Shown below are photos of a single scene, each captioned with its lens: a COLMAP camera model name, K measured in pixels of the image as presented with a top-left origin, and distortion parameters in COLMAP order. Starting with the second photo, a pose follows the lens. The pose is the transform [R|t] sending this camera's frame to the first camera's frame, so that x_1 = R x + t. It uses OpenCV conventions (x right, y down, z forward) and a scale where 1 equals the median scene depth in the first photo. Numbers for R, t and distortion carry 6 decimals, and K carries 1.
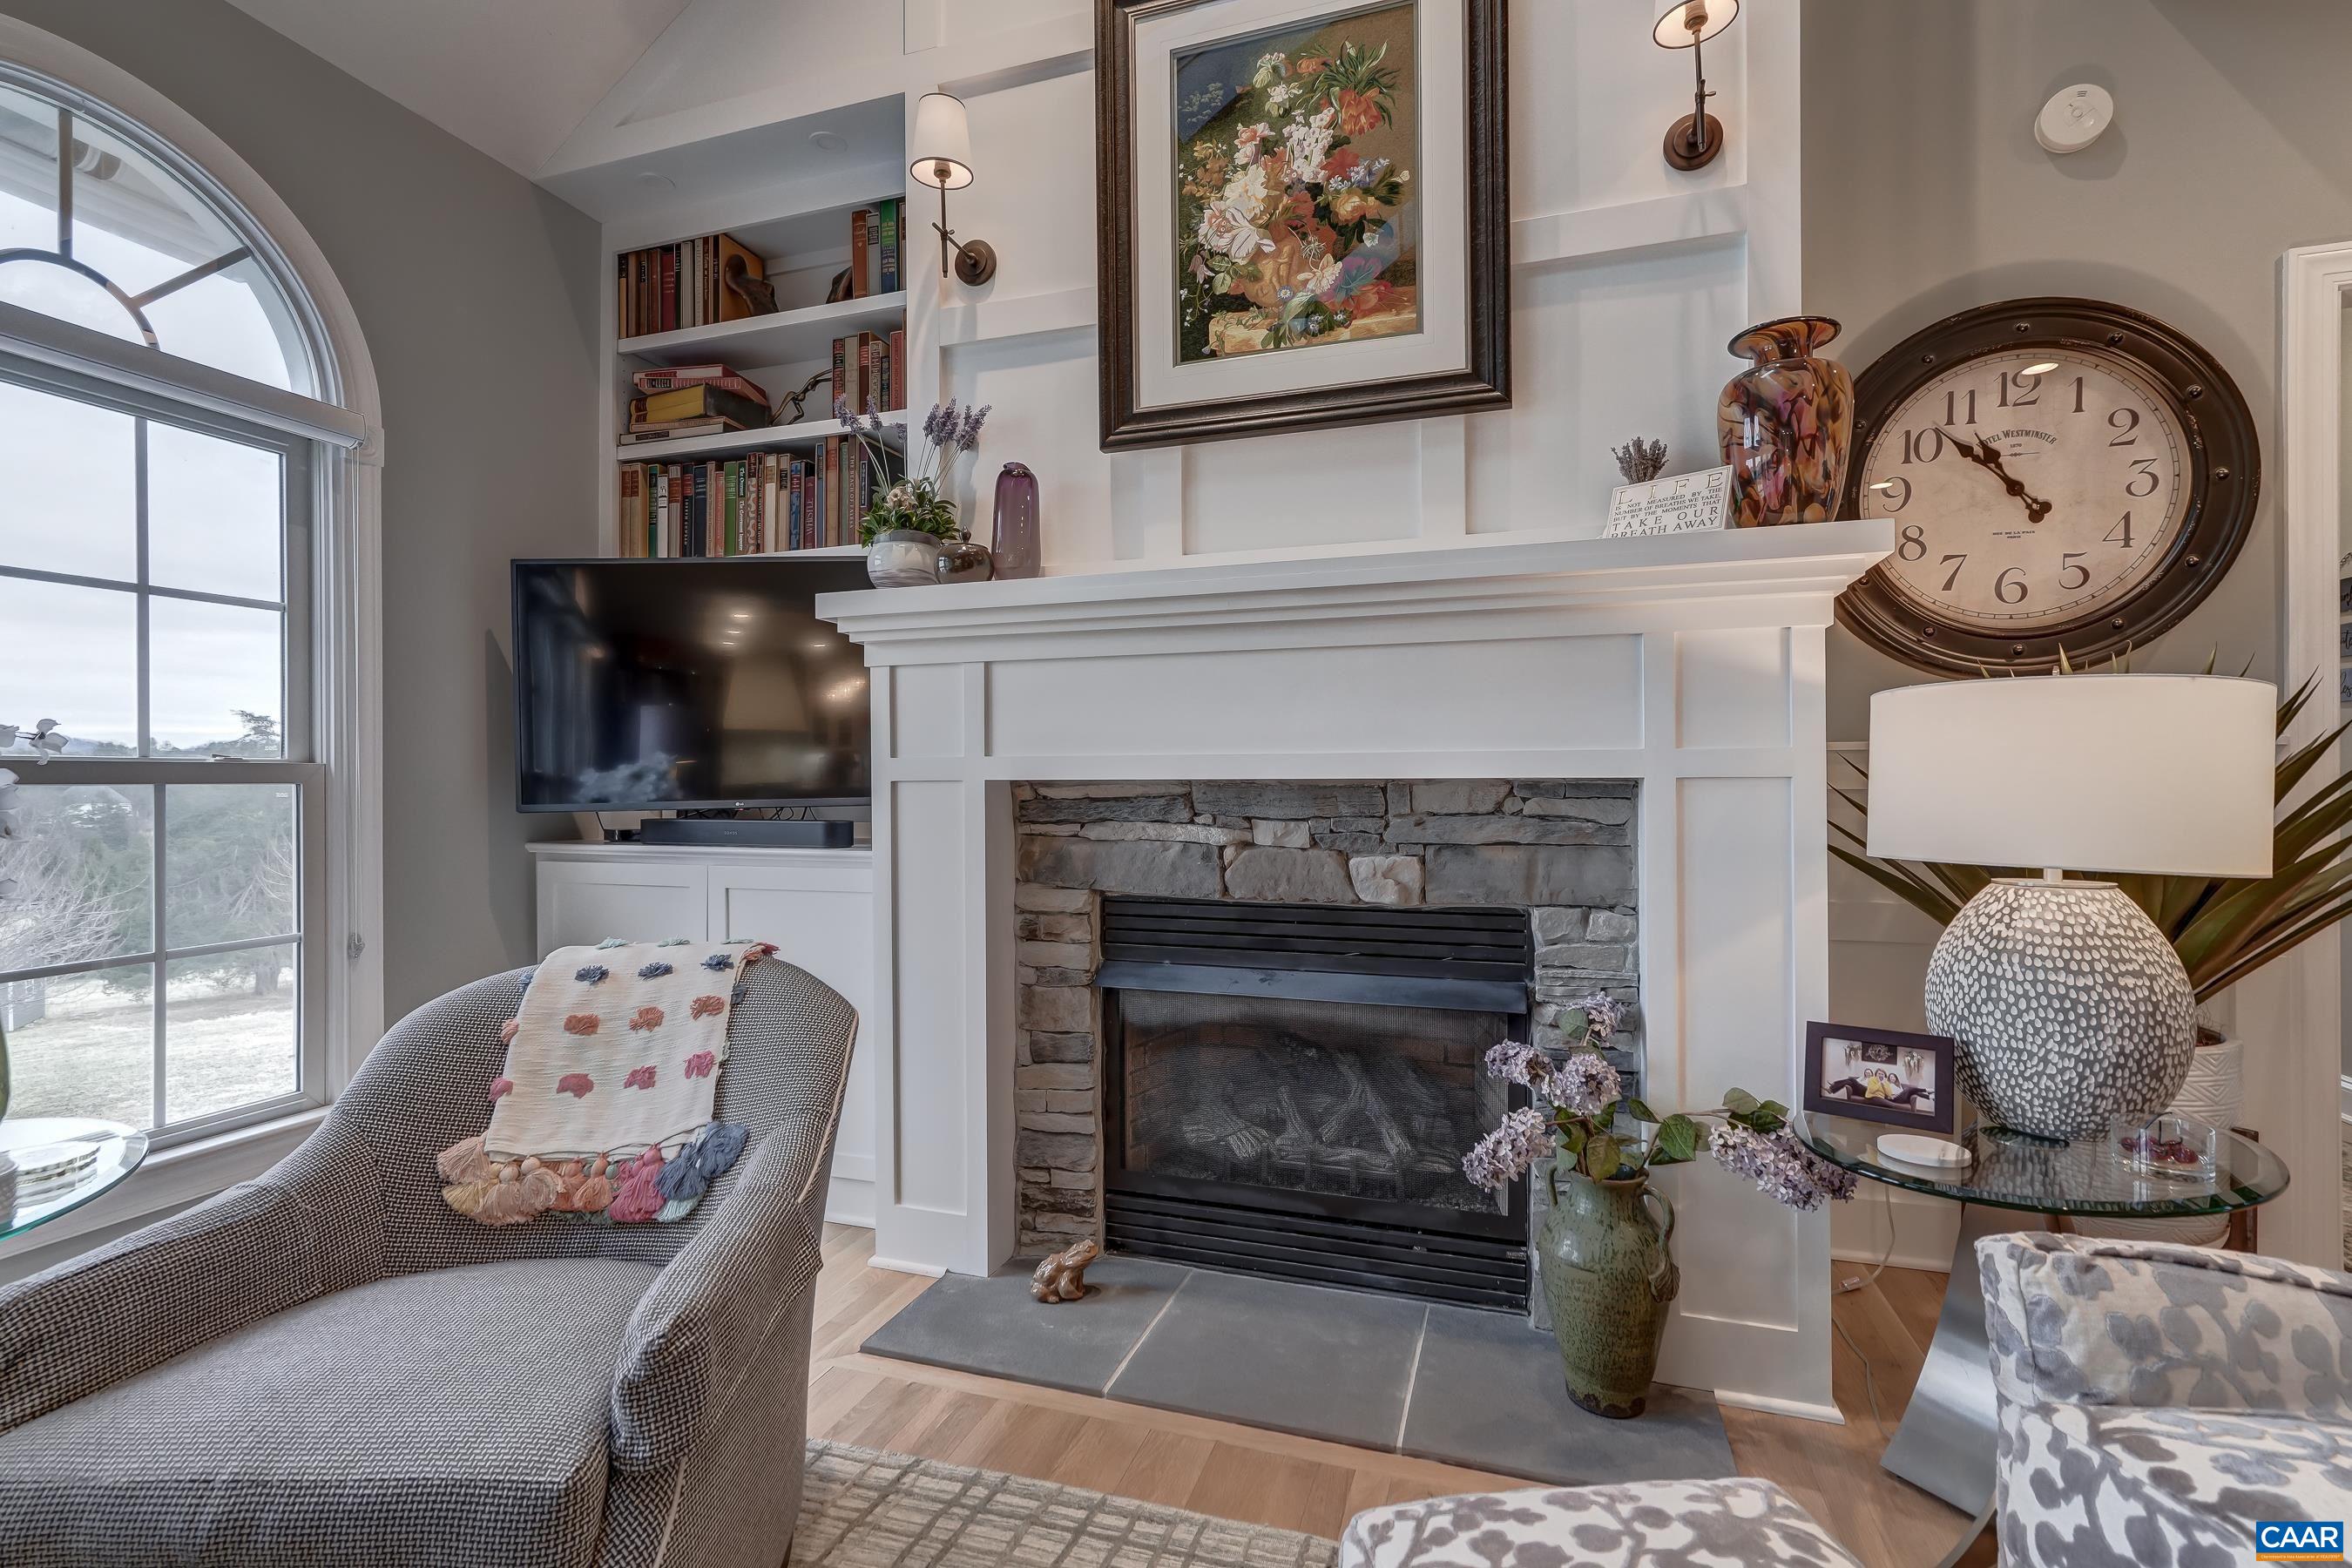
lens RADIAL K [[1090.3, 0, 1186.5], [0, 1090.3, 769.1], [0, 0, 1]] dist [-0.000498, 0.002084]
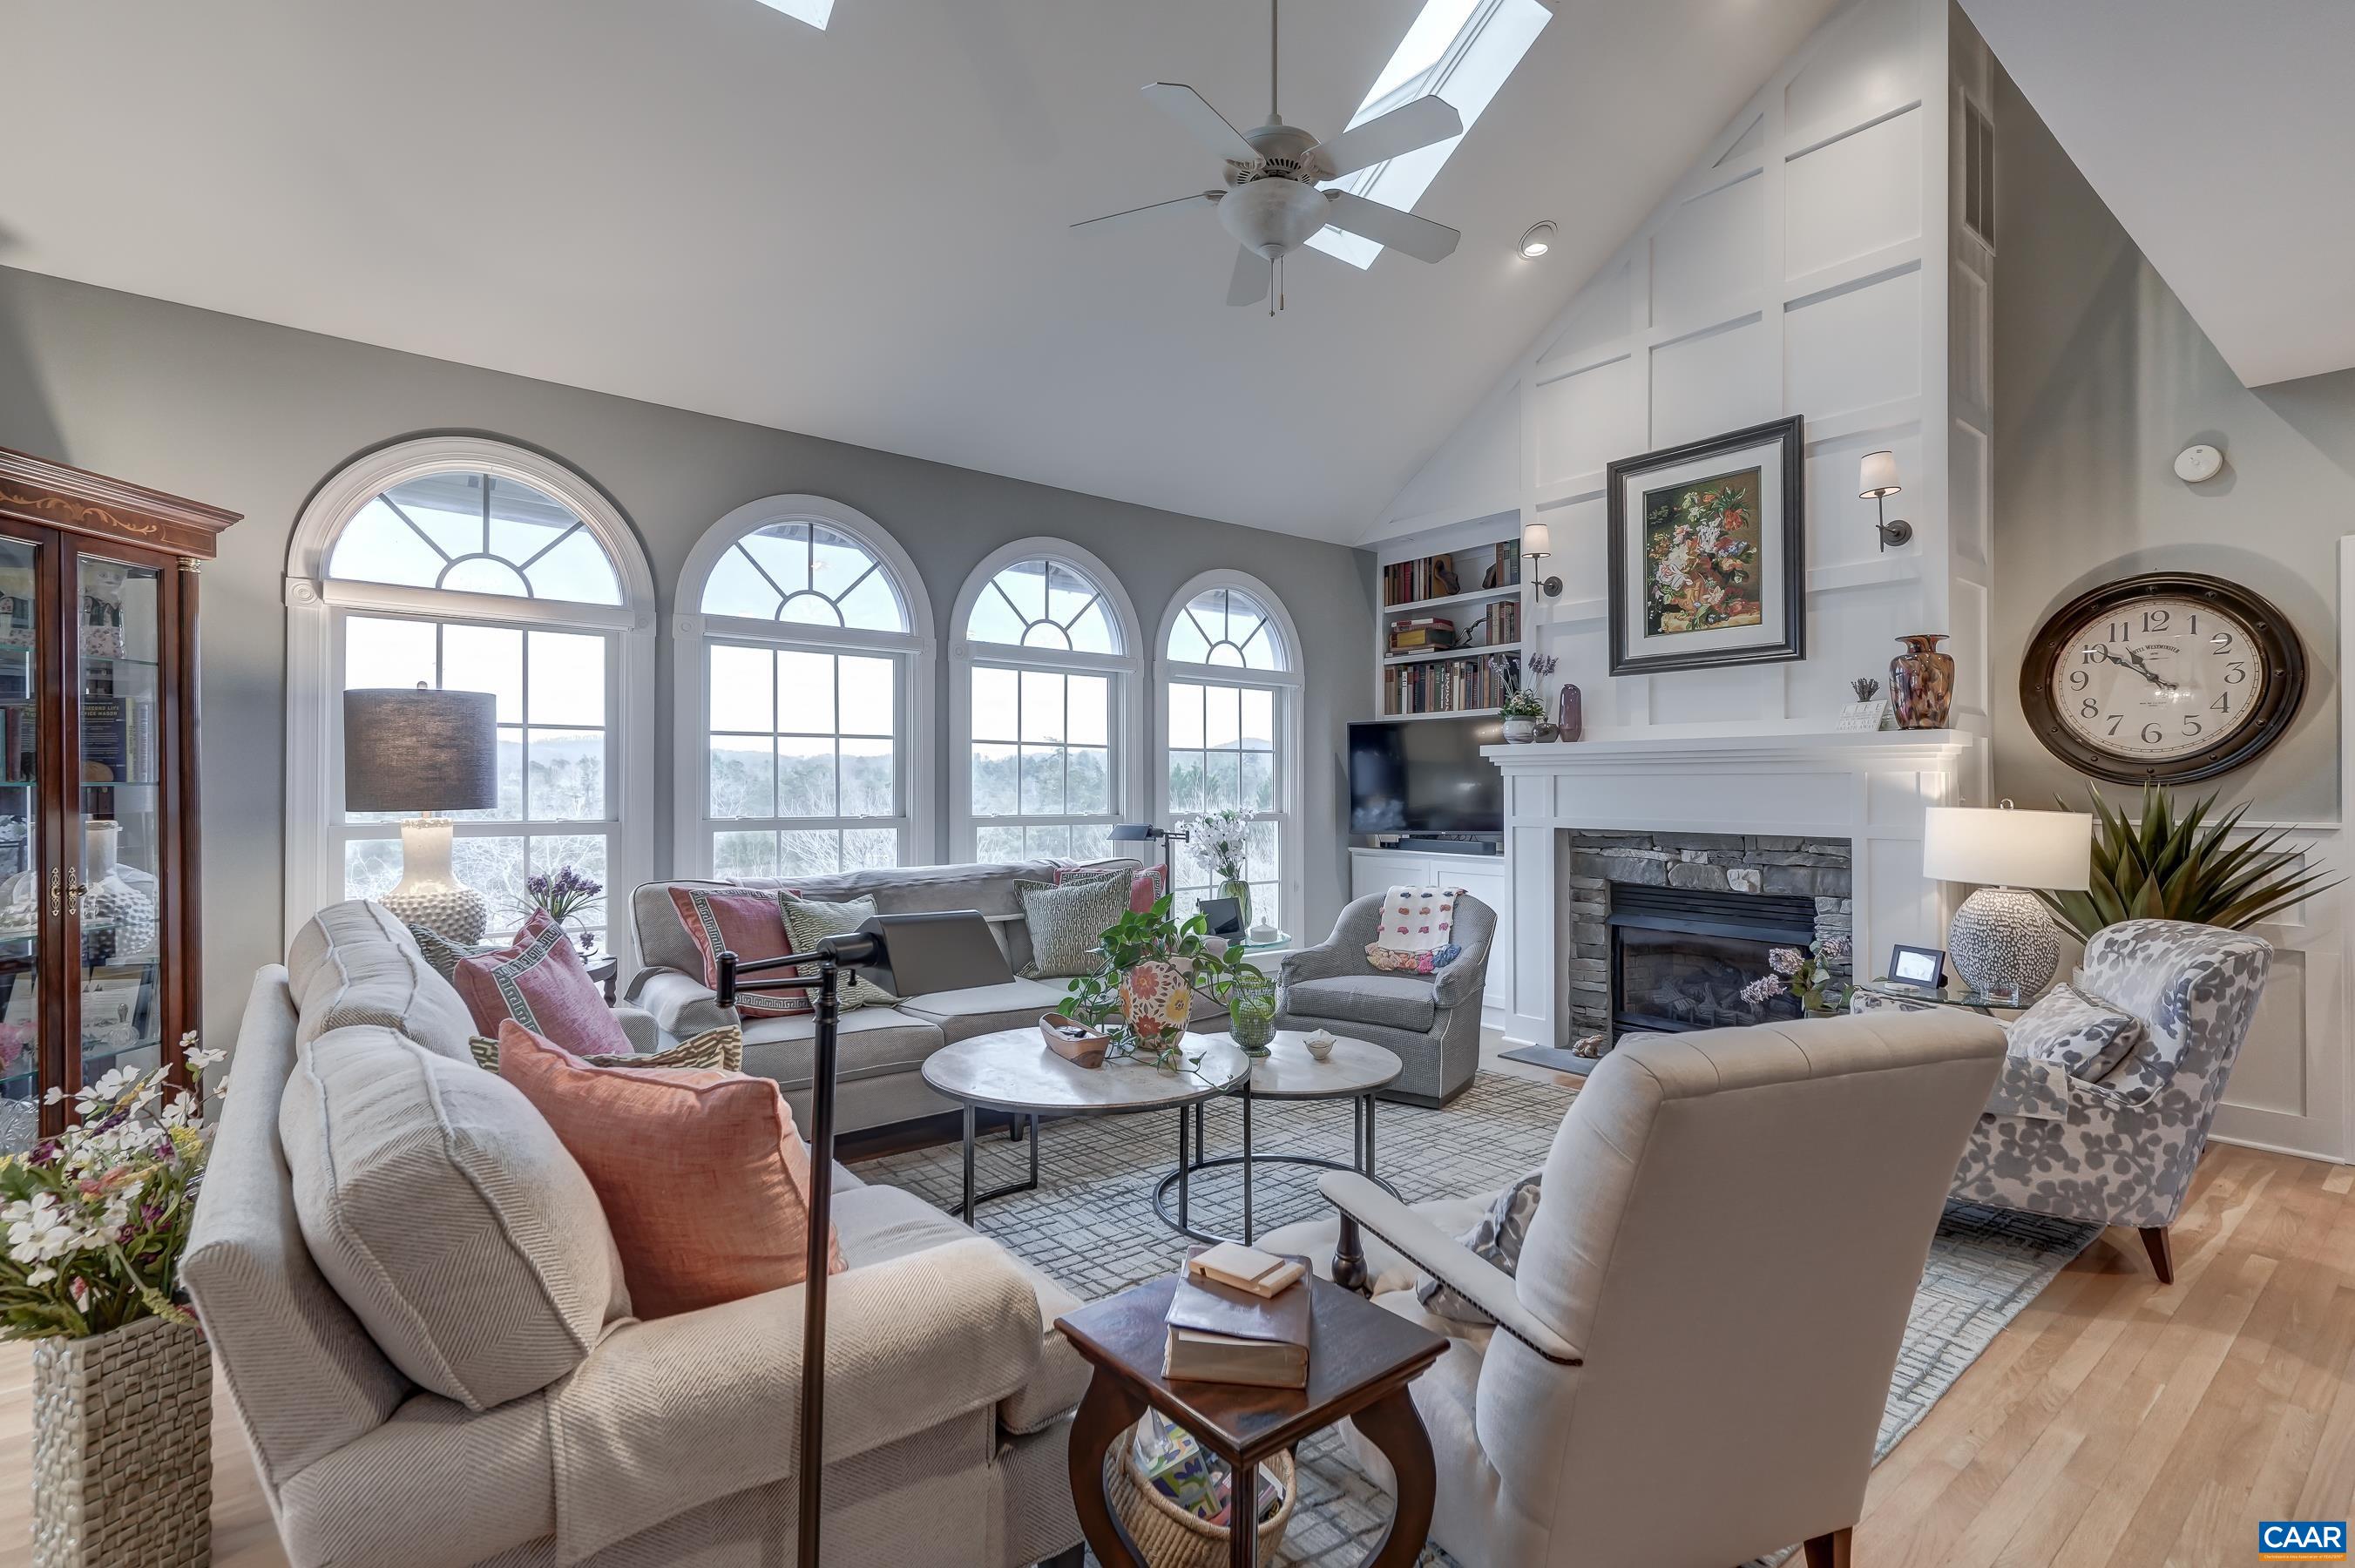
lens RADIAL K [[1091.6, 0, 1188.0], [0, 1091.6, 774.4], [0, 0, 1]] dist [-0.000498, 0.002084]
pose [[0.840918, 0.001492, -0.541160, 0.406126], [-0.003813, 0.999988, -0.003169, -0.091169], [0.541149, 0.004728, 0.840913, -1.327665]]
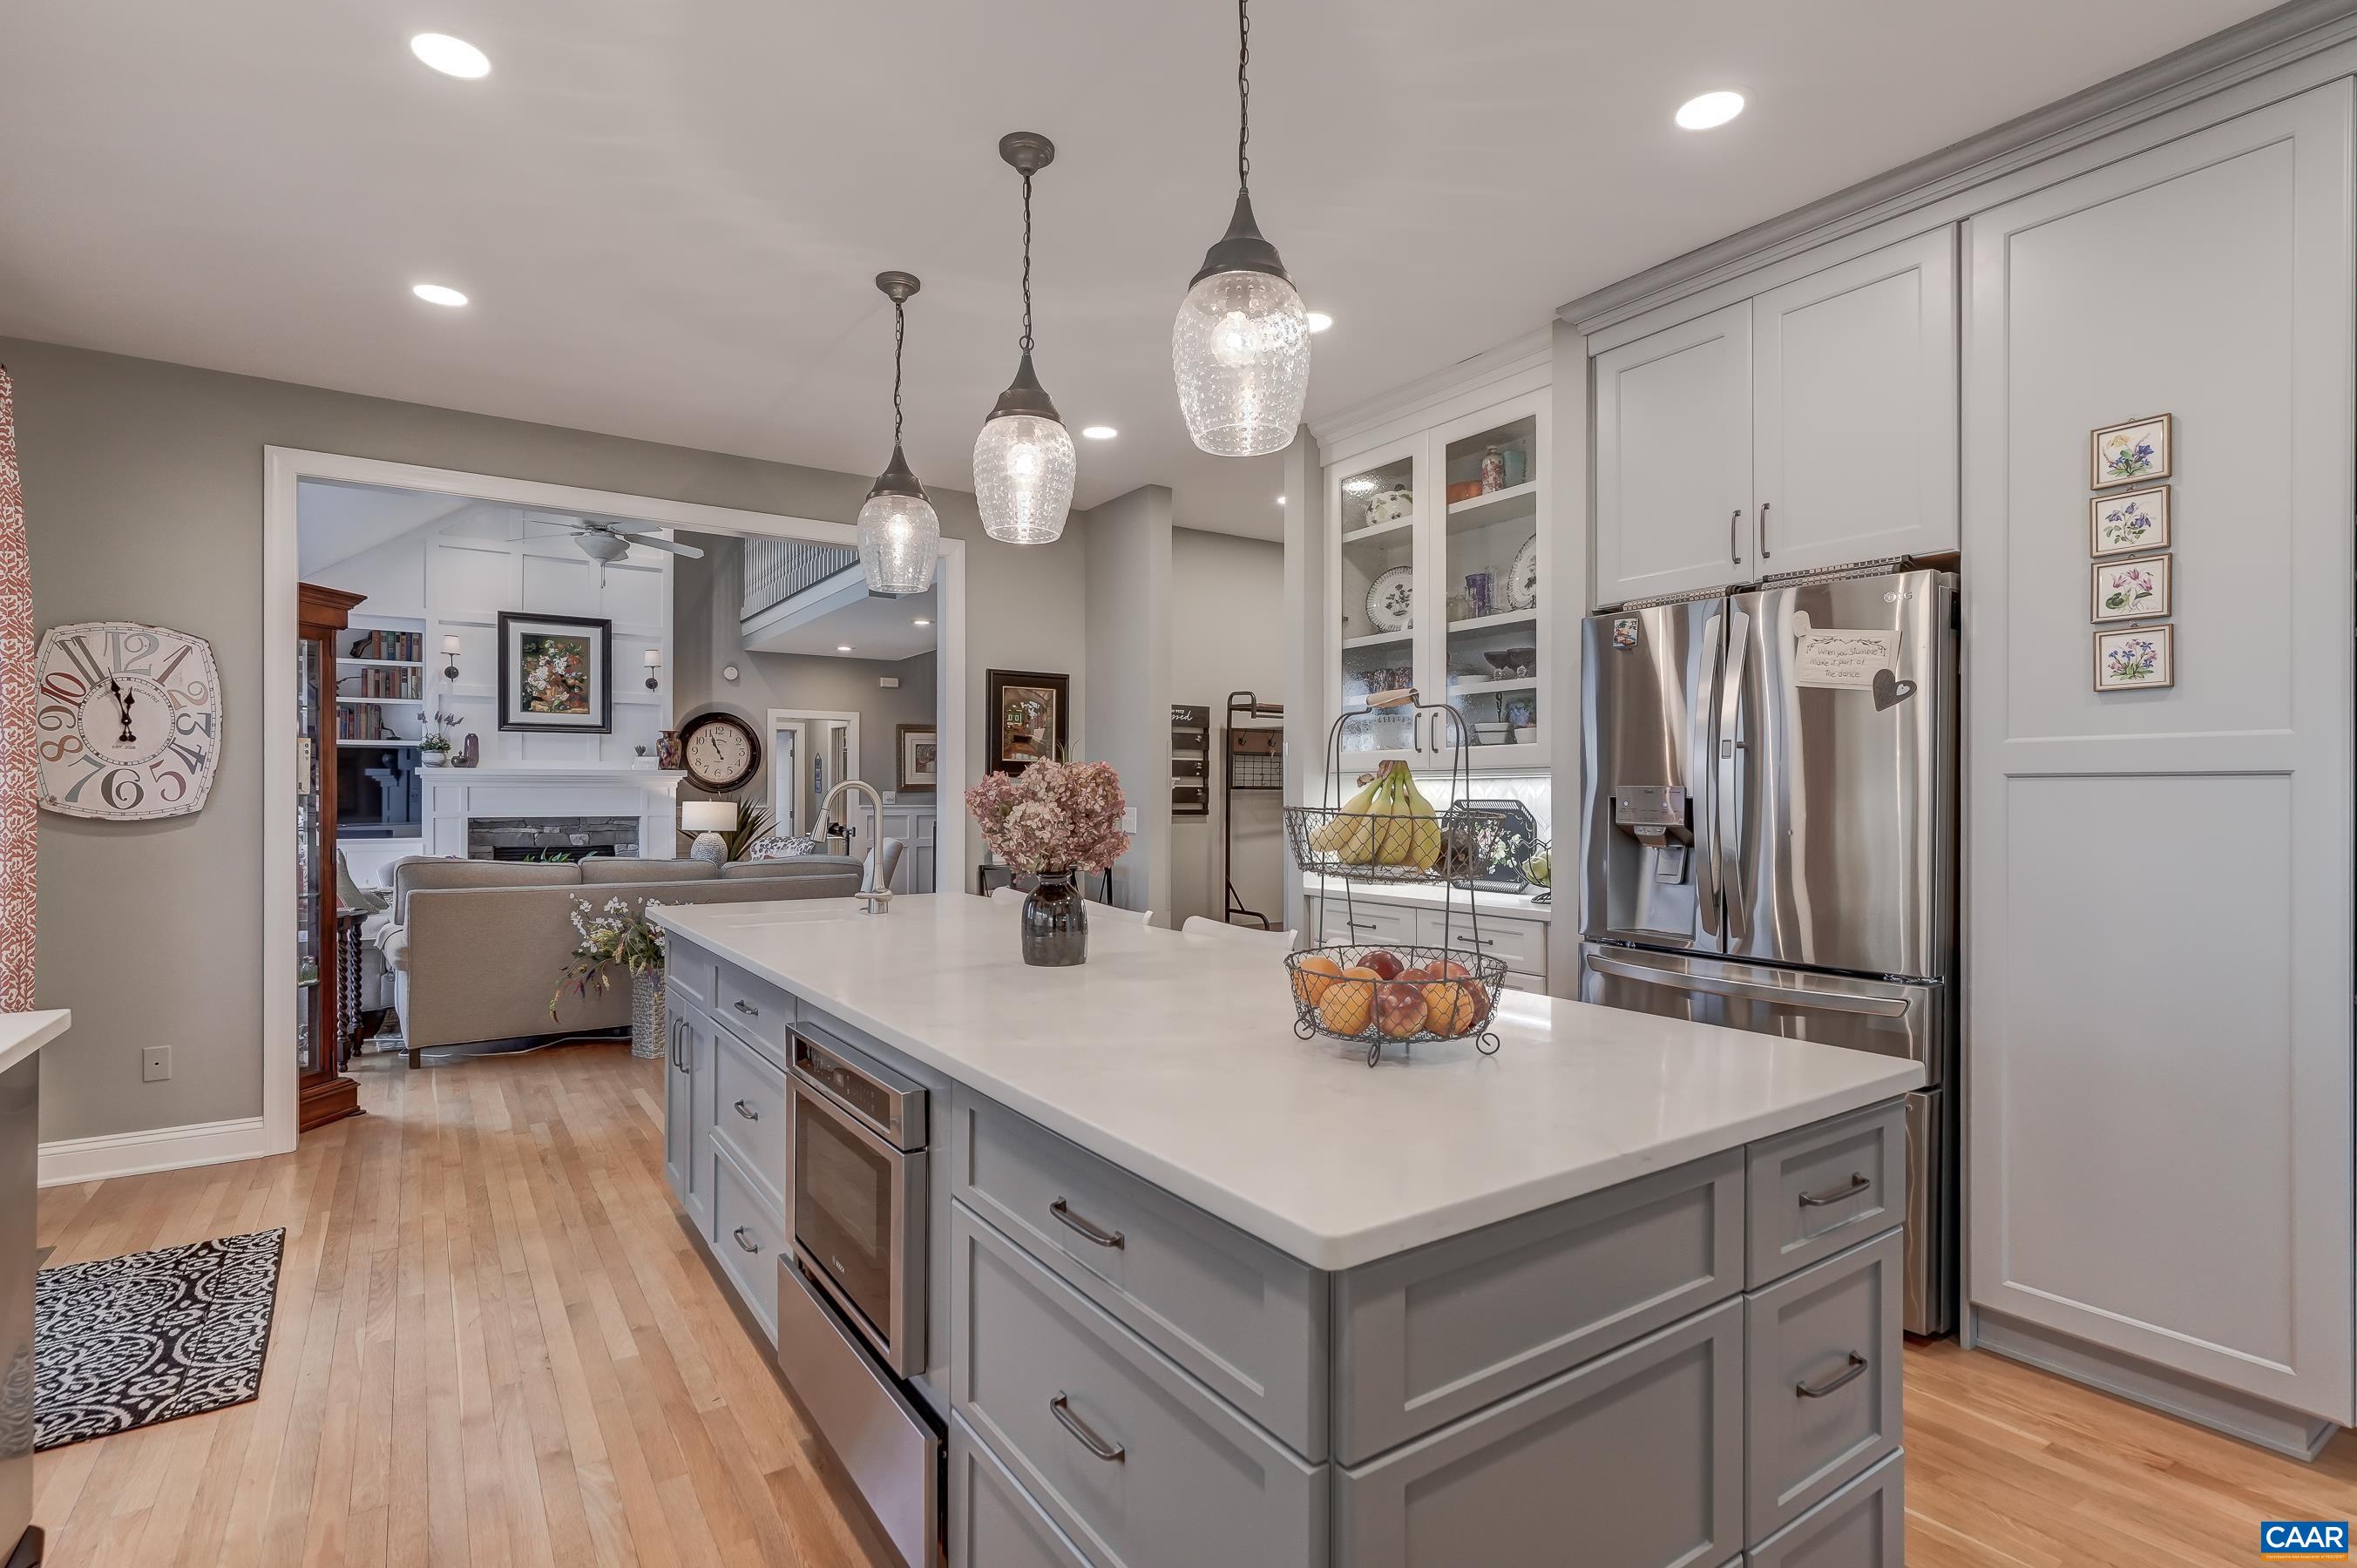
lens RADIAL K [[1092.5, 0, 1170.5], [0, 1092.5, 799.8], [0, 0, 1]] dist [-0.000498, 0.002084]
pose [[0.609509, 0.004322, 0.792767, -1.751163], [-0.012172, 0.999918, 0.003907, -0.098030], [-0.792685, -0.012030, 0.609512, -3.357596]]
